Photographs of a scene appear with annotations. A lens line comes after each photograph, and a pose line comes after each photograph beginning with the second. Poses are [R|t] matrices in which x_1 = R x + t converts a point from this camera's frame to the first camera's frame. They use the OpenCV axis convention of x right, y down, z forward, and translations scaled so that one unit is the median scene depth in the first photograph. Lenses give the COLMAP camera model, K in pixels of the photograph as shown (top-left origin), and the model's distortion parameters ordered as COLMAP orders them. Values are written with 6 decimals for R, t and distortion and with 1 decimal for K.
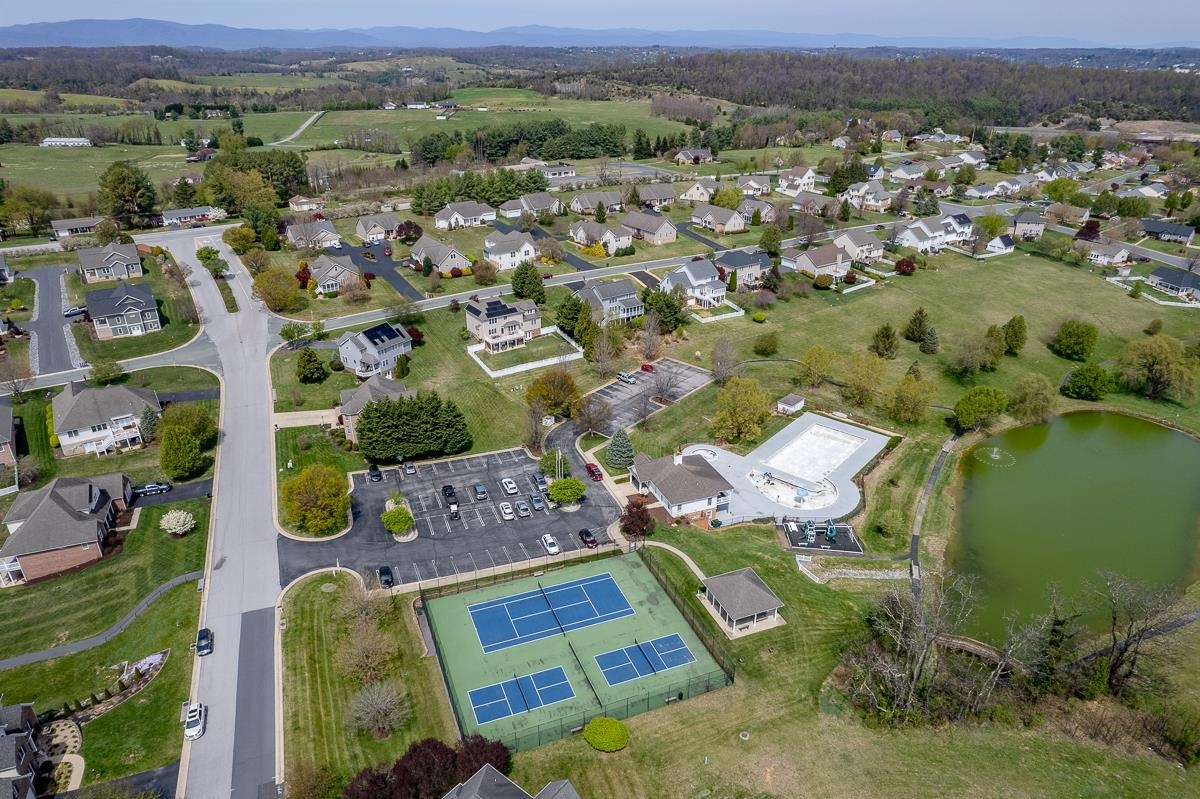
lens RADIAL K [[768.4, 0, 604.7], [0, 768.4, 406.5], [0, 0, 1]] dist [-0.079210, 0.072793]
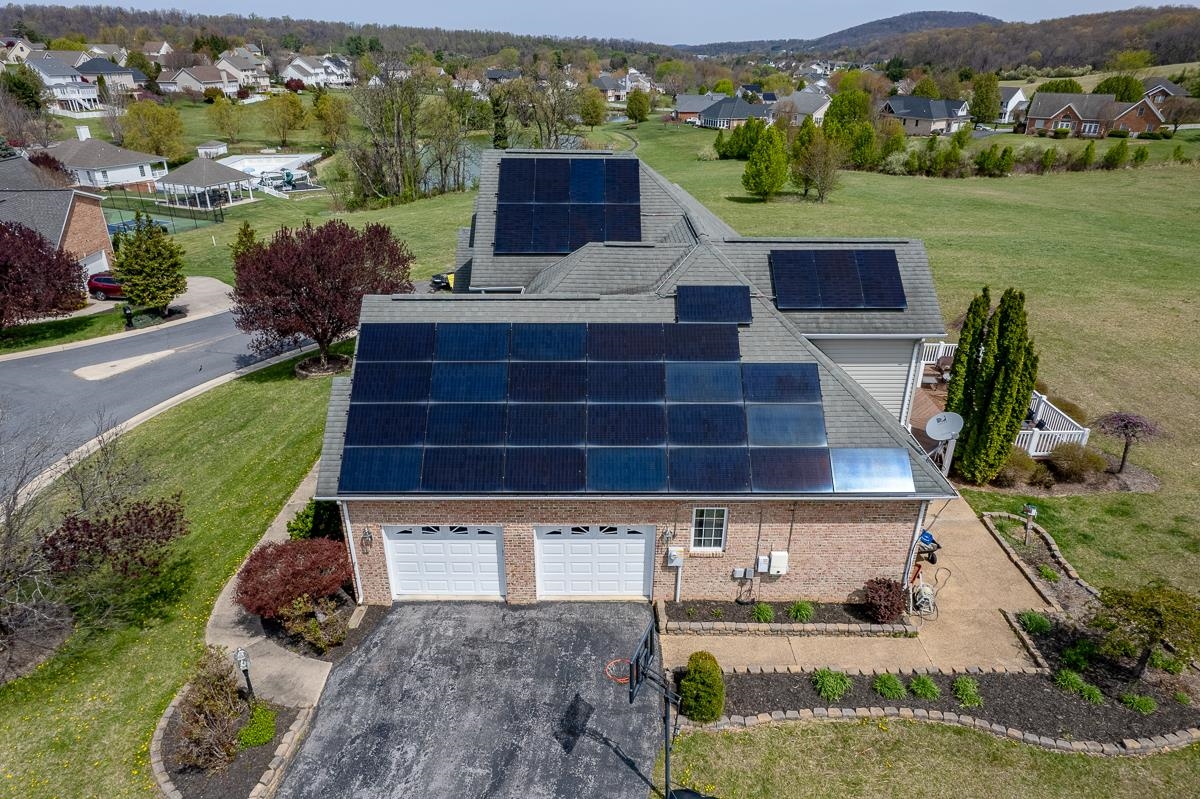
lens RADIAL K [[768.4, 0, 604.7], [0, 768.4, 406.5], [0, 0, 1]] dist [-0.079210, 0.072793]
pose [[0.729590, -0.291664, 0.618571, -0.049331], [0.292757, 0.950630, 0.102934, 0.250032], [-0.618055, 0.105991, 0.778957, 0.015430]]
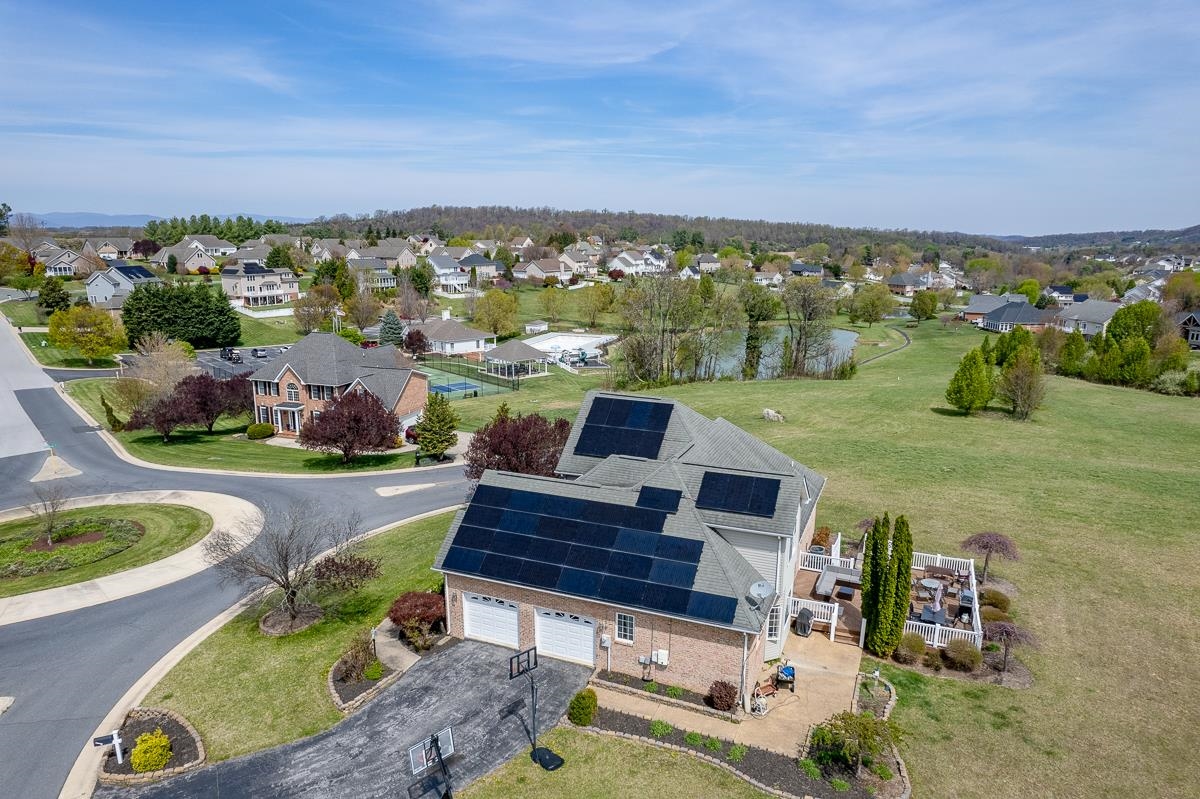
lens RADIAL K [[768.4, 0, 604.7], [0, 768.4, 406.5], [0, 0, 1]] dist [-0.079210, 0.072793]
pose [[0.938157, -0.073335, 0.338355, -0.043657], [0.146290, 0.969745, -0.195434, 0.259532], [-0.313786, 0.232845, 0.920501, -0.049208]]
